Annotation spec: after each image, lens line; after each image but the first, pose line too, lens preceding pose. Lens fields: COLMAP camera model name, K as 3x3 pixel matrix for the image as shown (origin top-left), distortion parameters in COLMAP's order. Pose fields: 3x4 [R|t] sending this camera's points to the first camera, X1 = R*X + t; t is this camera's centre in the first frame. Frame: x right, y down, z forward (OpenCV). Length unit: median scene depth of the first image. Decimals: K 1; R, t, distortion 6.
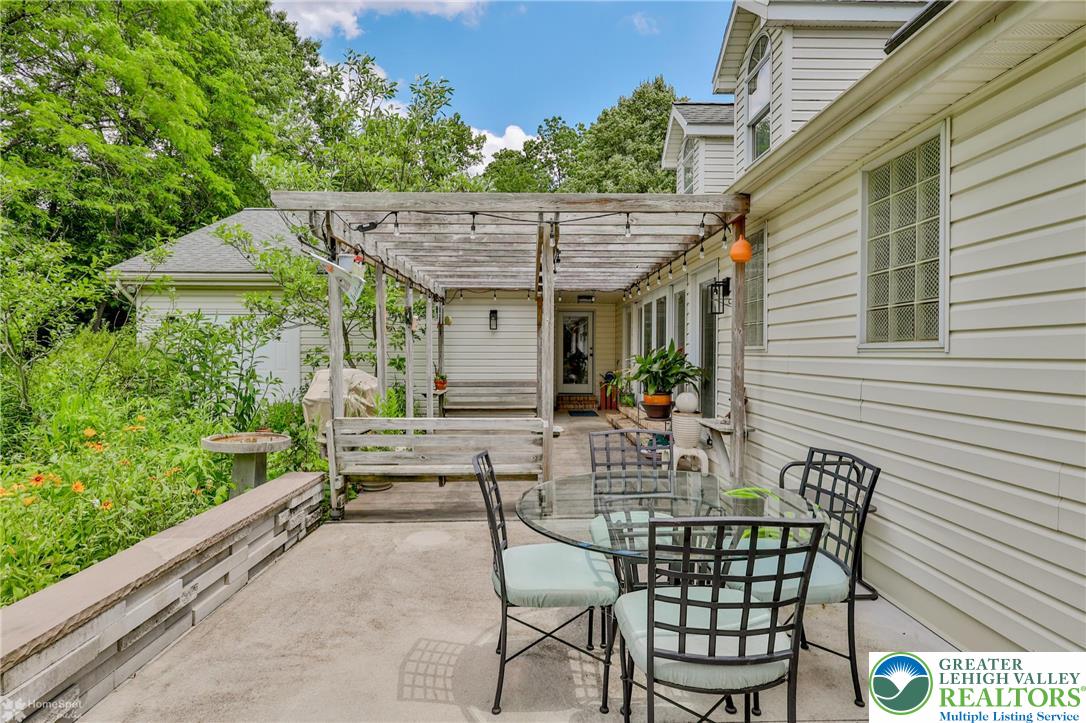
lens RADIAL K [[530.6, 0, 541.9], [0, 530.6, 362.6], [0, 0, 1]] dist [-0.003453, 0.000591]
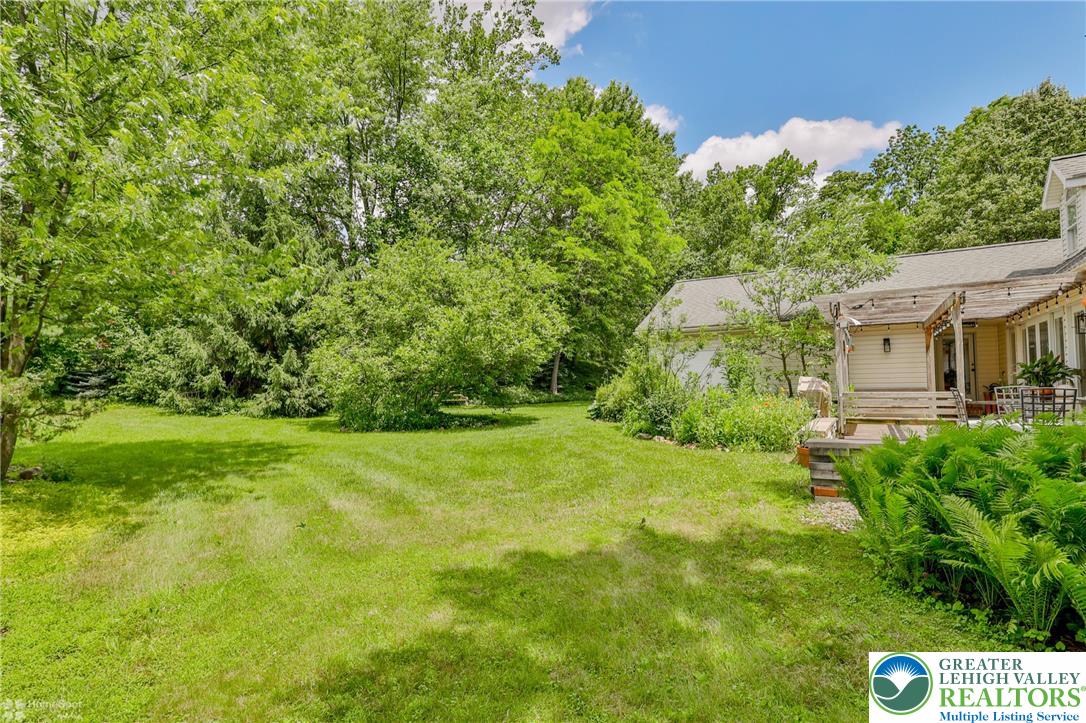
lens RADIAL K [[516.4, 0, 558.4], [0, 516.4, 372.8], [0, 0, 1]] dist [-0.000536, 0.000042]
pose [[0.846067, -0.029363, -0.532267, -0.157597], [0.008502, 0.999098, -0.041602, 0.064967], [0.533008, 0.030673, 0.845554, -0.968757]]
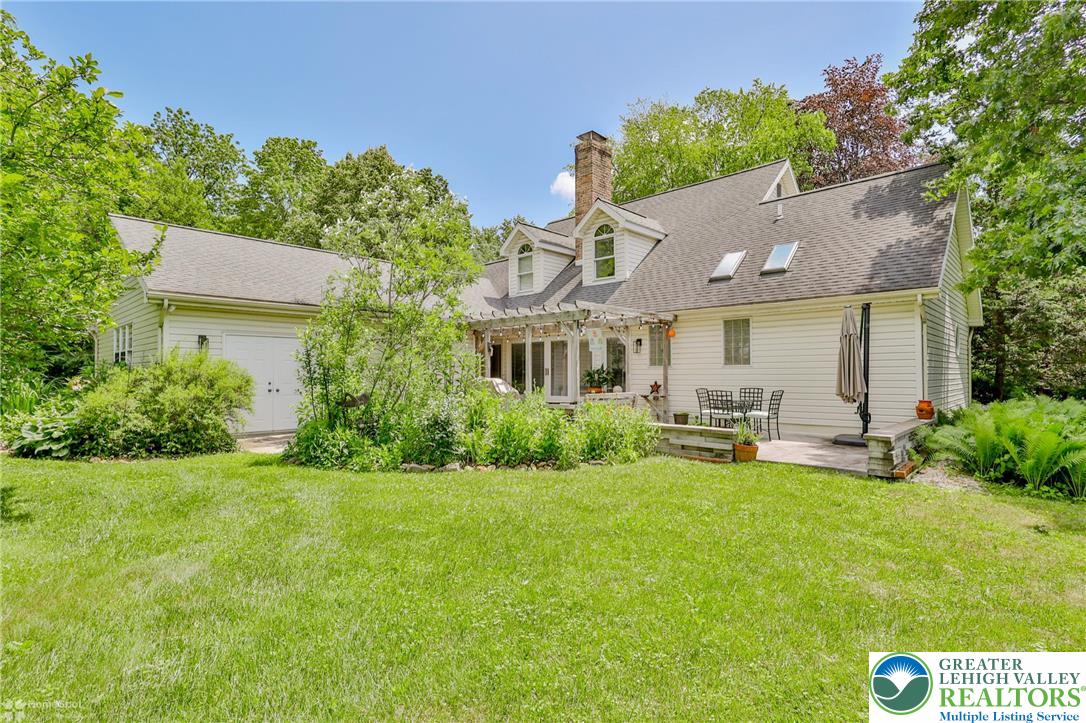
lens RADIAL K [[530.6, 0, 541.9], [0, 530.6, 362.6], [0, 0, 1]] dist [-0.003453, 0.000591]
pose [[0.707295, 0.016961, 0.706715, -1.460628], [0.013687, 0.999196, -0.037678, 0.034715], [-0.706786, 0.036323, 0.706494, -0.371042]]
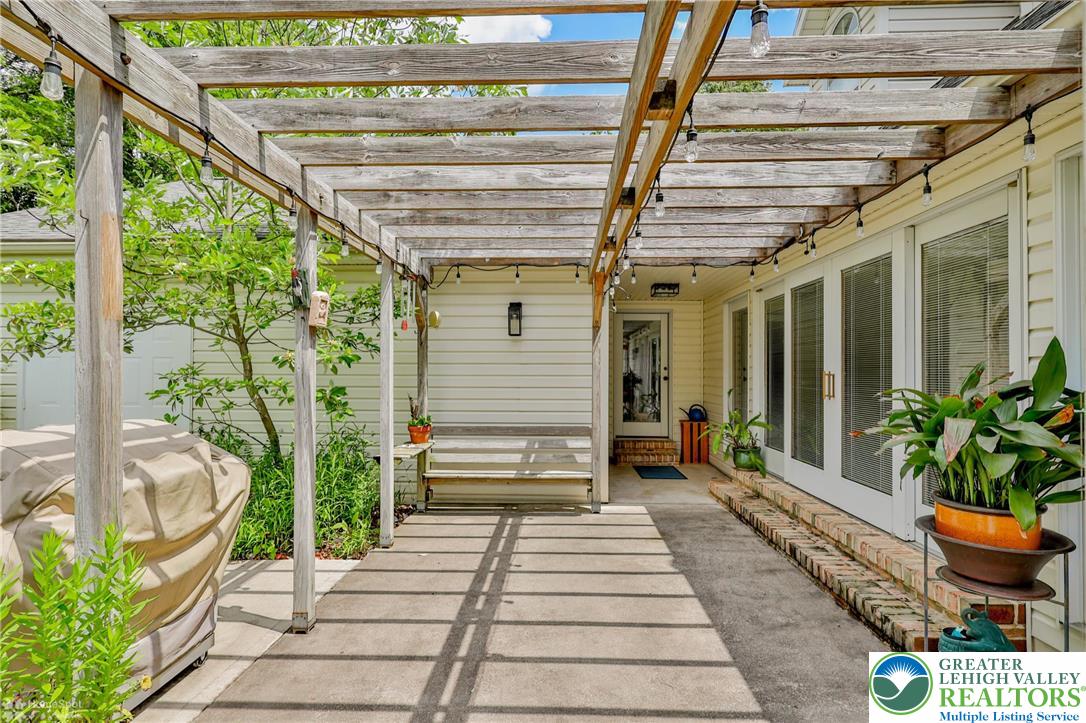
lens RADIAL K [[530.6, 0, 541.9], [0, 530.6, 362.6], [0, 0, 1]] dist [-0.003453, 0.000591]
pose [[0.998129, 0.001700, -0.061120, -0.041871], [-0.003890, 0.999354, -0.035725, -0.020126], [0.061020, 0.035895, 0.997491, 0.660252]]
